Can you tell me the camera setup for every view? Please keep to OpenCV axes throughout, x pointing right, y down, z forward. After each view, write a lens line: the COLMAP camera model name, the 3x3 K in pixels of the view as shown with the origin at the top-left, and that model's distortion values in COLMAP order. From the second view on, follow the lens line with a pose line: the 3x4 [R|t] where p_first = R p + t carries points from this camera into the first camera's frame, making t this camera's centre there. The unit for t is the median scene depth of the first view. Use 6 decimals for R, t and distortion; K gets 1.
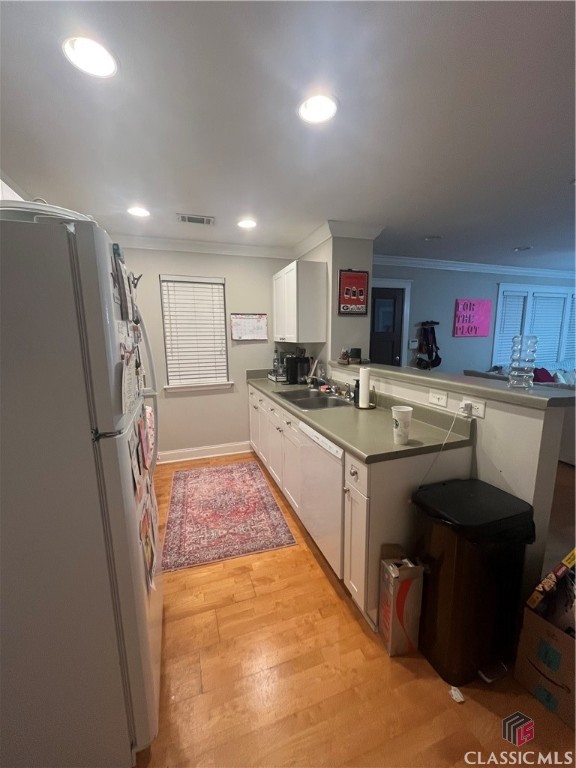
lens RADIAL K [[310.2, 0, 289.3], [0, 310.2, 385.4], [0, 0, 1]] dist [0.000112, -0.000035]
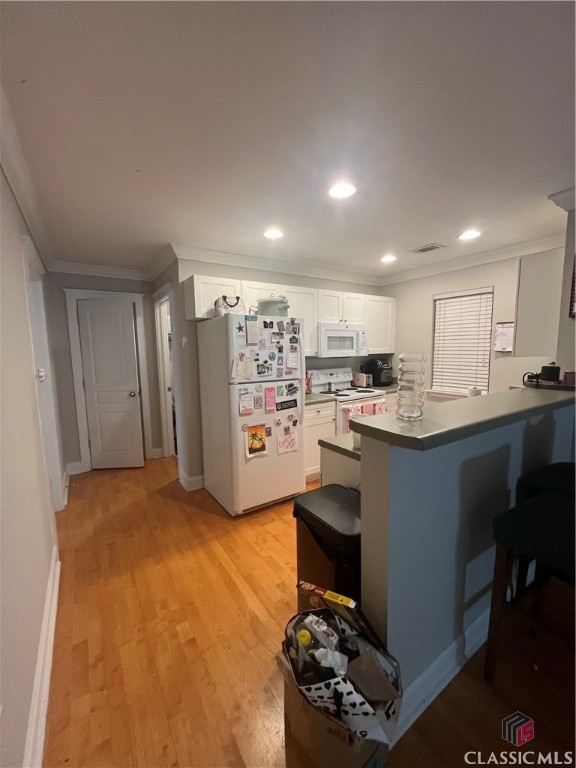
lens RADIAL K [[310.2, 0, 287.5], [0, 310.2, 384.7], [0, 0, 1]] dist [0.000112, -0.000035]
pose [[0.242708, 0.119855, -0.962667, 0.579927], [-0.144830, 0.985694, 0.086207, -0.040550], [0.959227, 0.118500, 0.256594, 0.193102]]
